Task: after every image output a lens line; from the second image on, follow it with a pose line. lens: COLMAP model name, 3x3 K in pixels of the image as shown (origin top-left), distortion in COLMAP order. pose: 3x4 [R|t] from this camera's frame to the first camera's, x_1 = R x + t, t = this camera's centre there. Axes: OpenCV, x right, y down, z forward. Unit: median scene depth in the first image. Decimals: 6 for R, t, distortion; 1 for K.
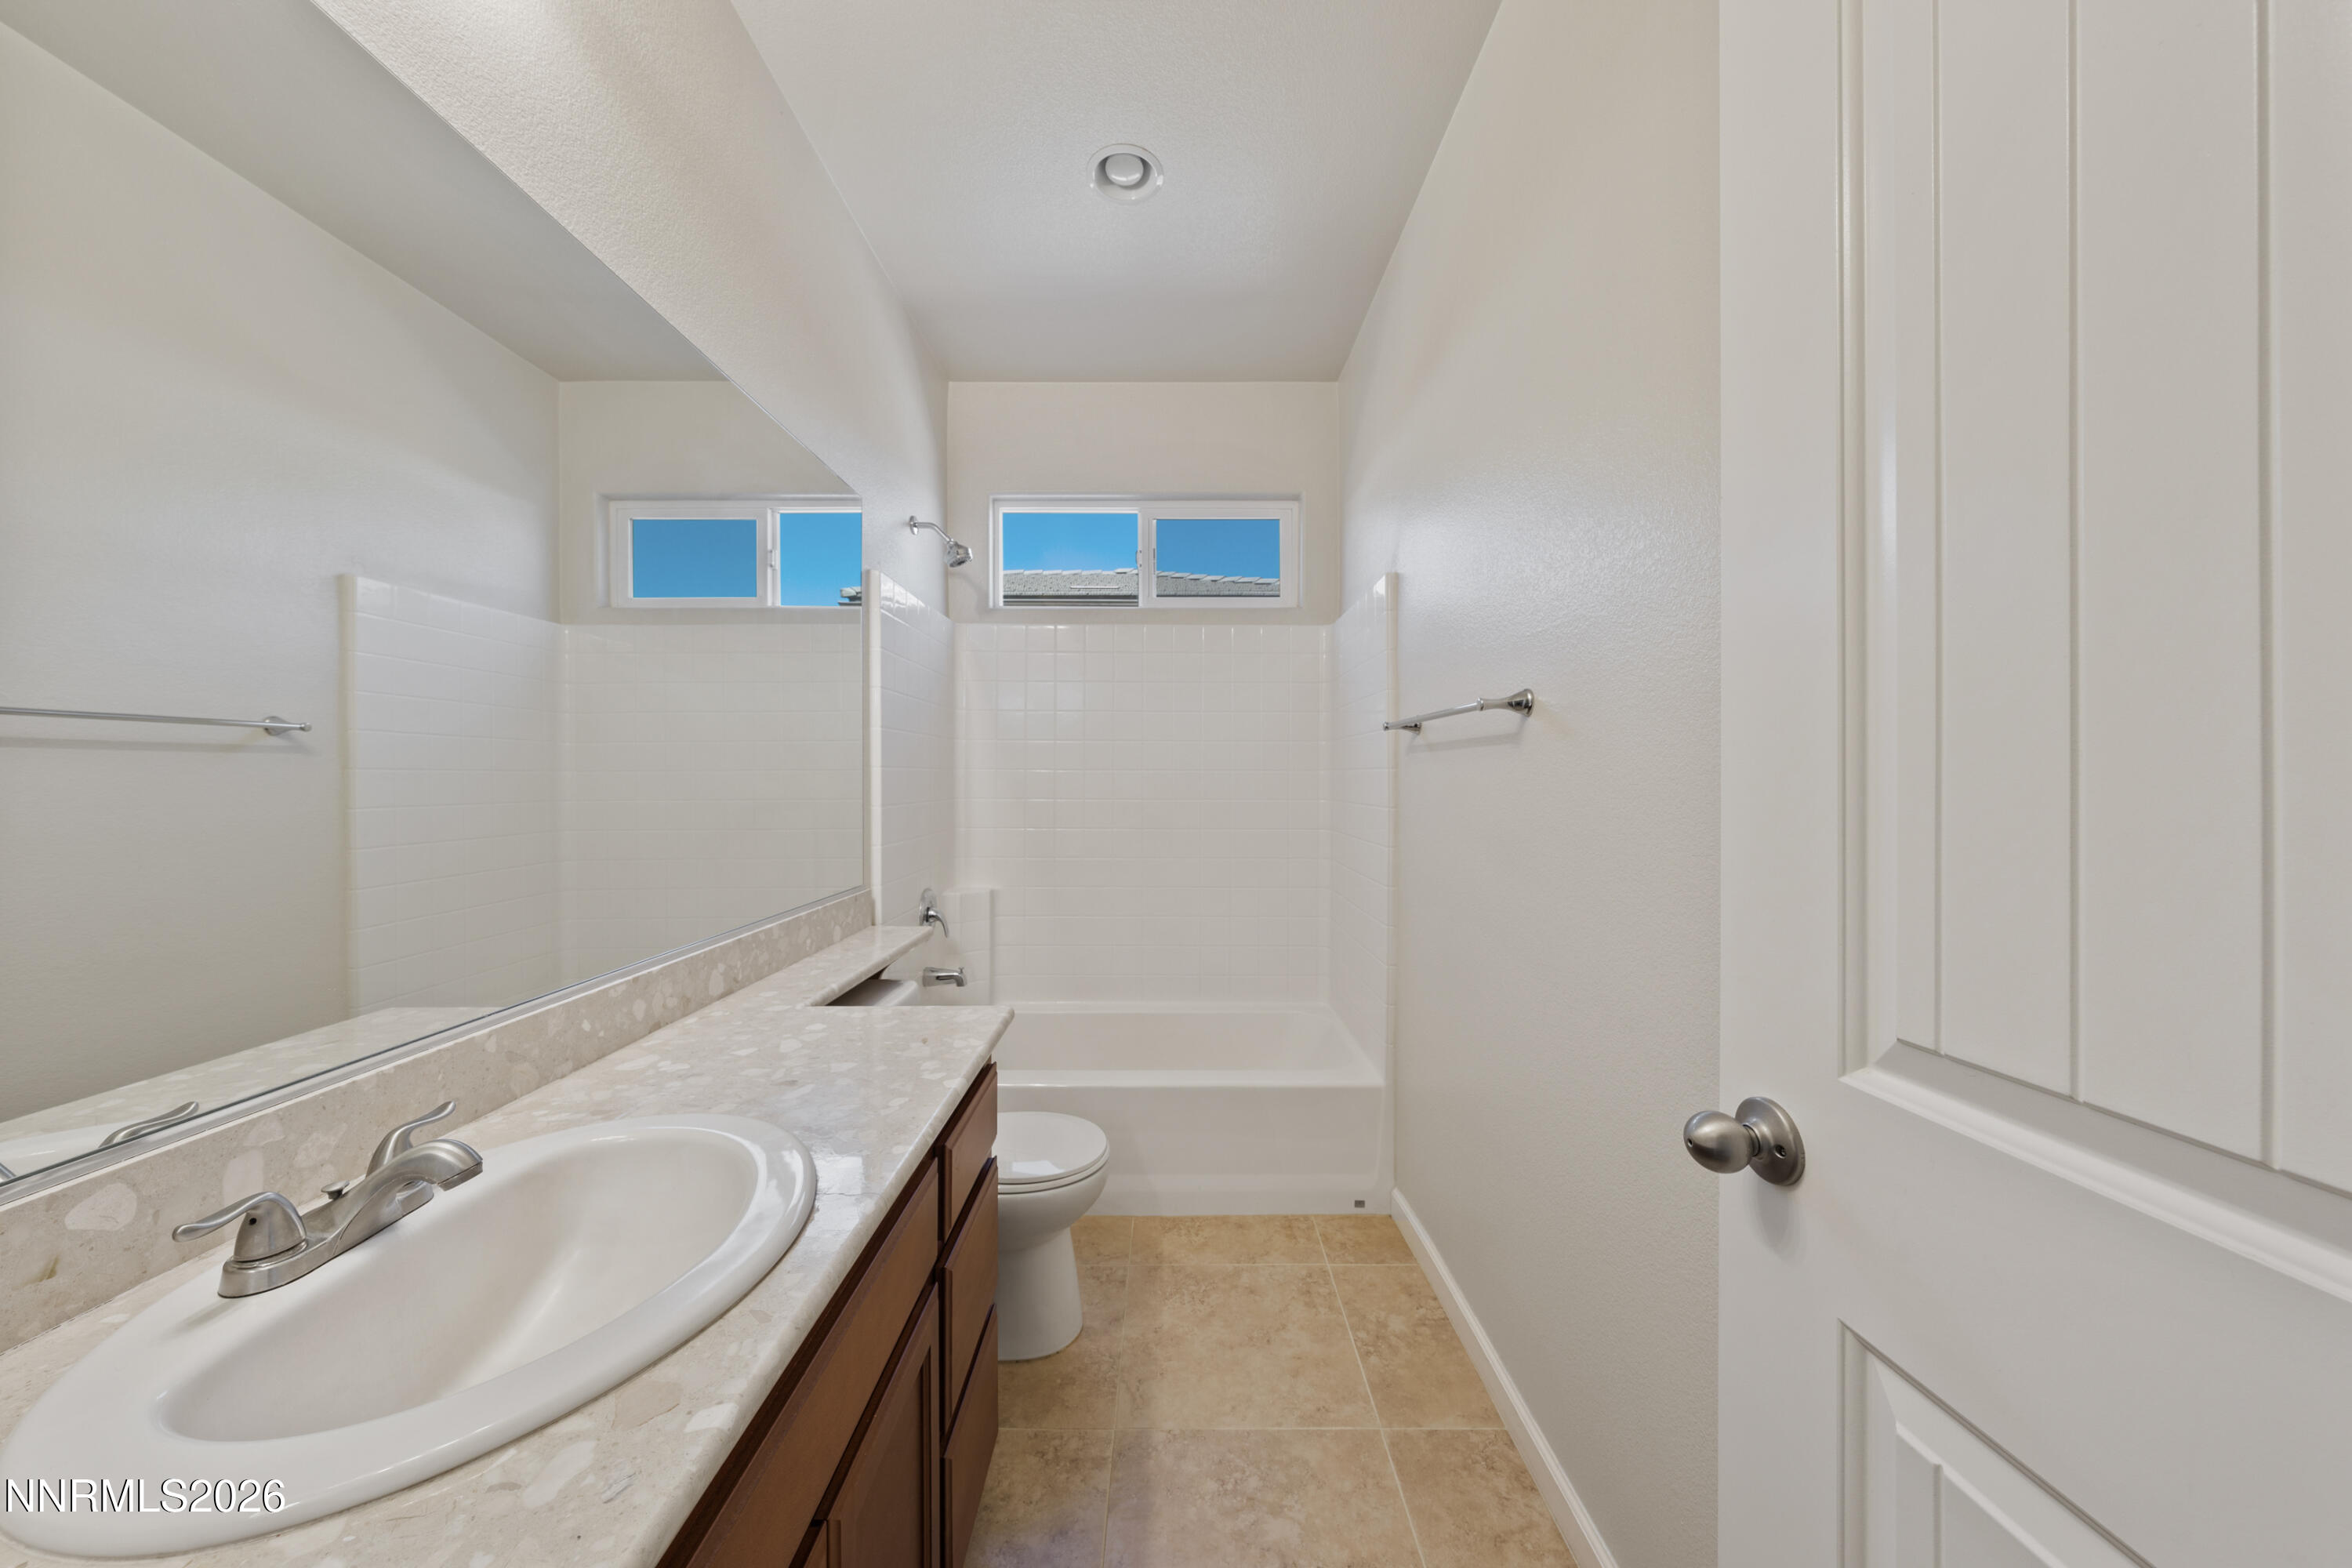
lens RADIAL K [[801.7, 0, 1167.1], [0, 801.7, 783.7], [0, 0, 1]] dist [0.000721, 0.000101]
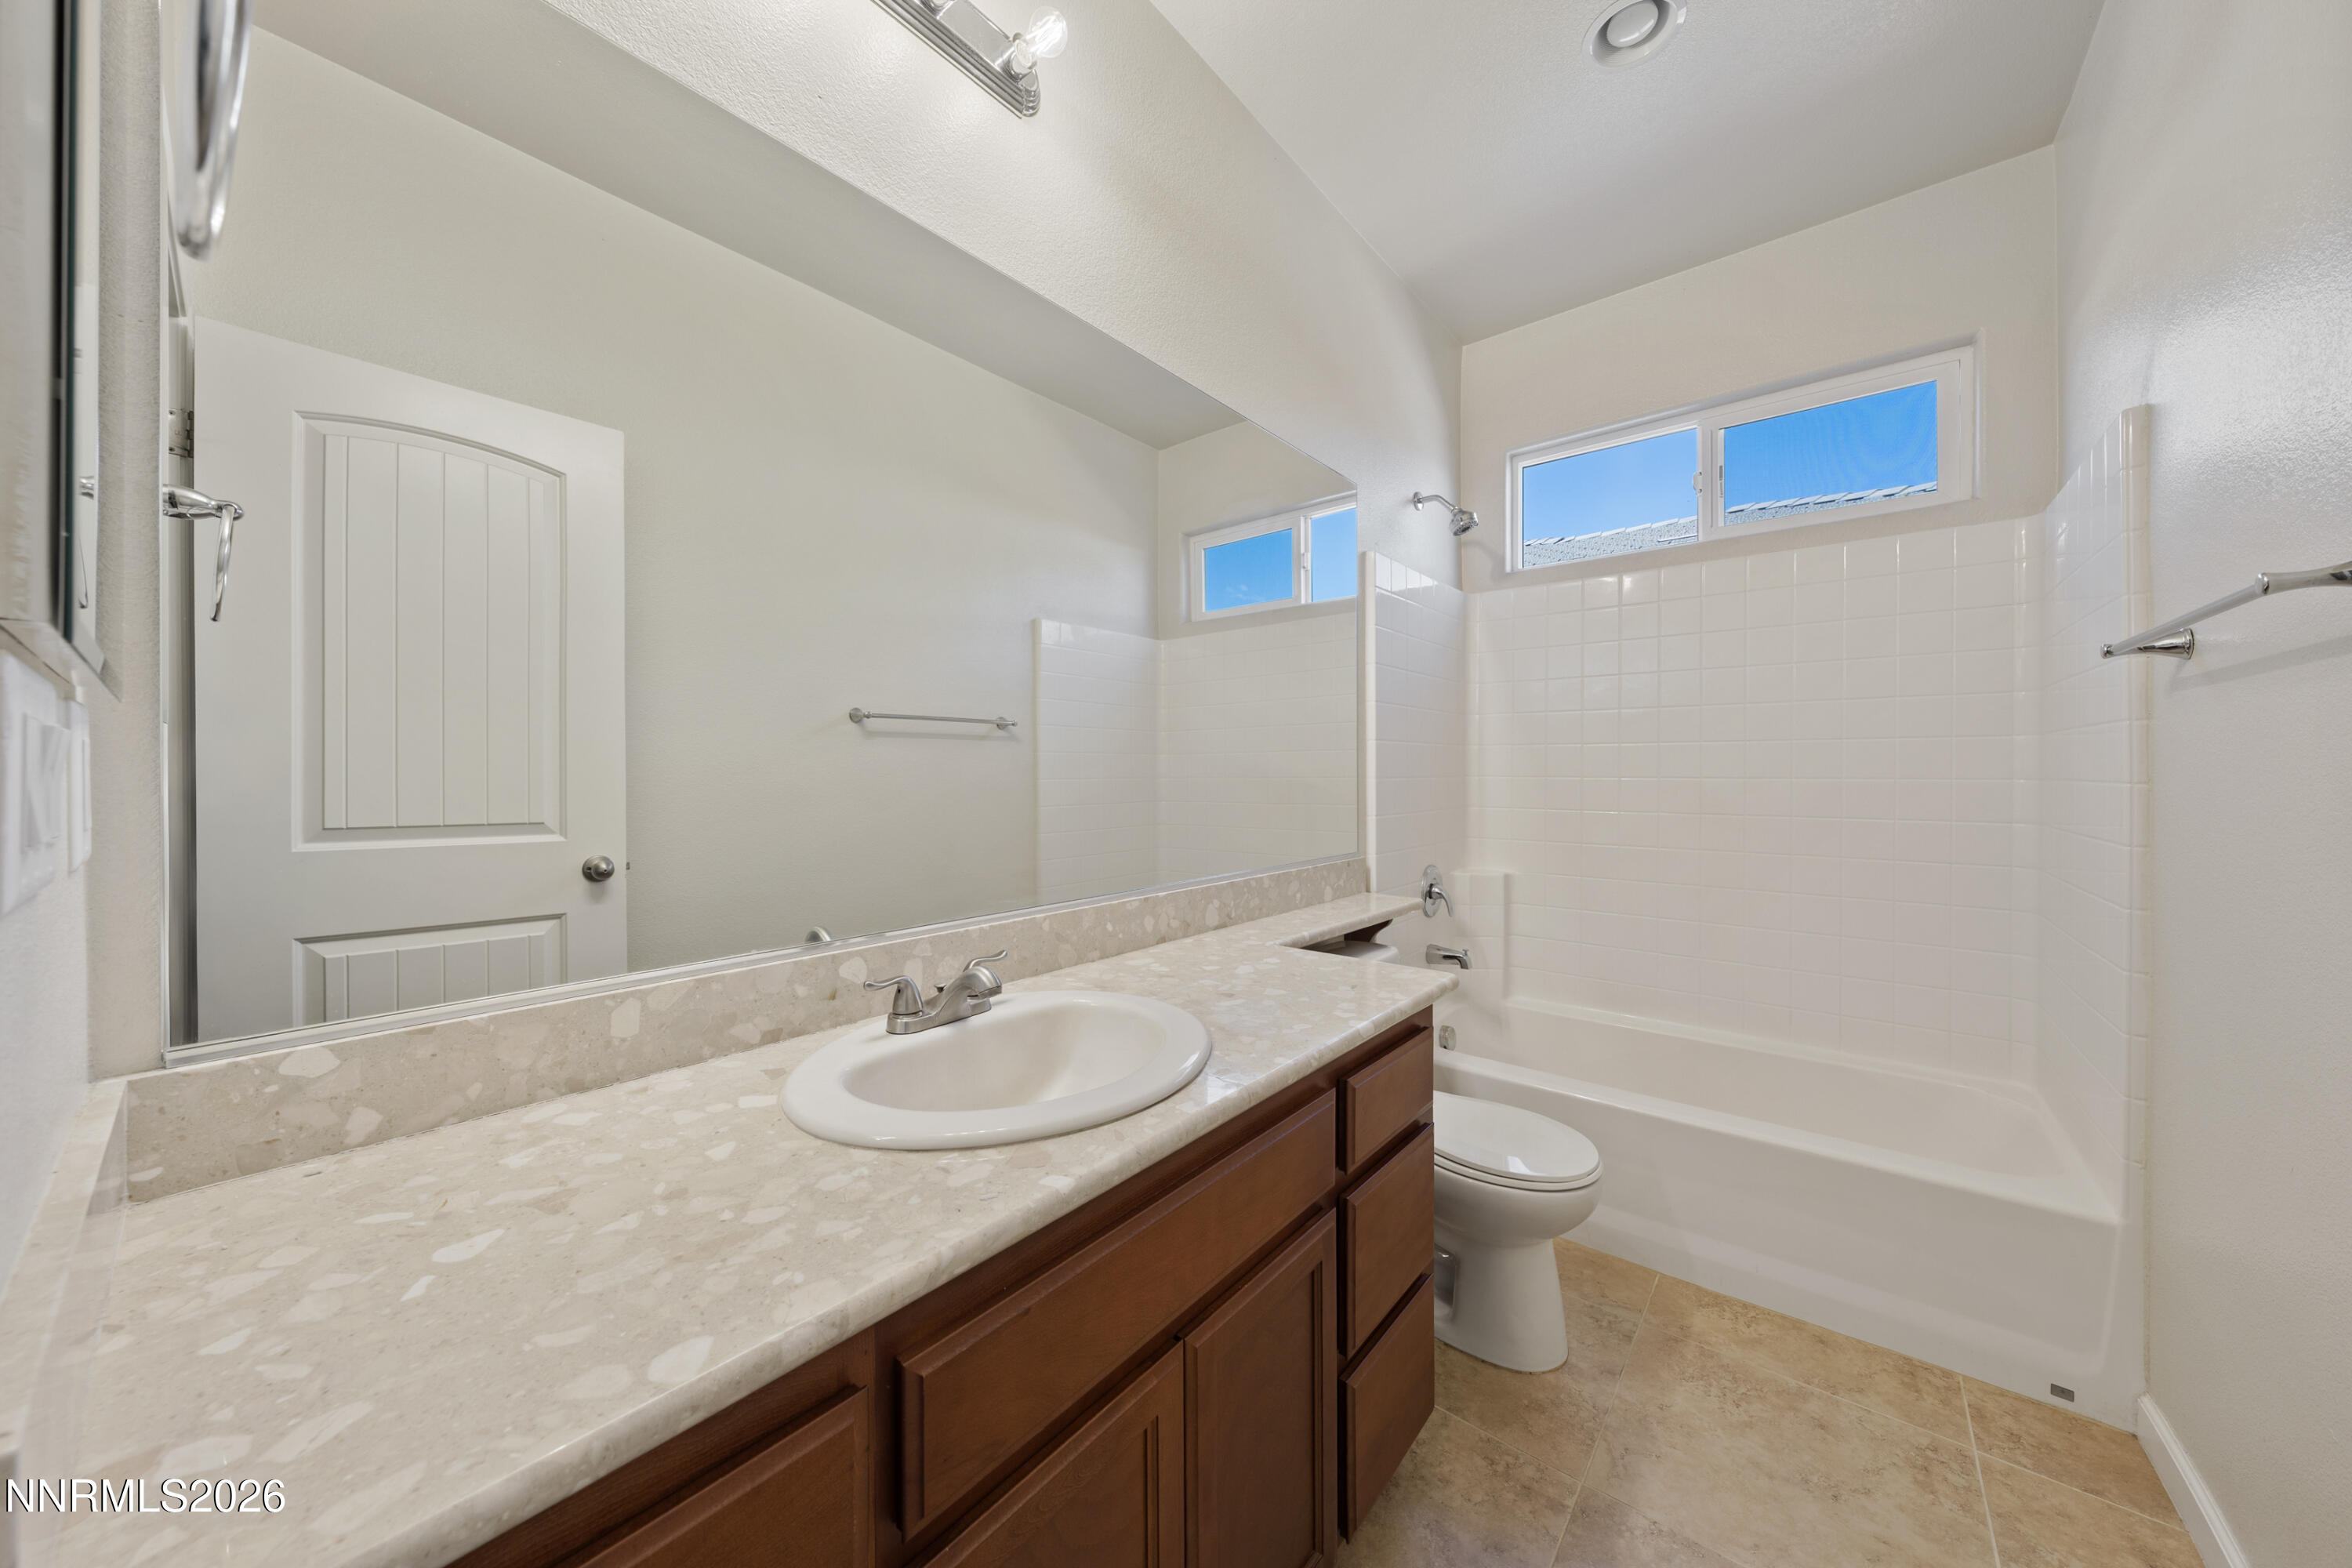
lens RADIAL K [[801.7, 0, 1151.1], [0, 801.7, 778.3], [0, 0, 1]] dist [0.000721, 0.000101]
pose [[0.760621, 0.006299, -0.649166, 0.106120], [-0.006506, 0.999977, 0.002080, 0.031279], [0.649164, 0.002641, 0.760644, 0.023976]]
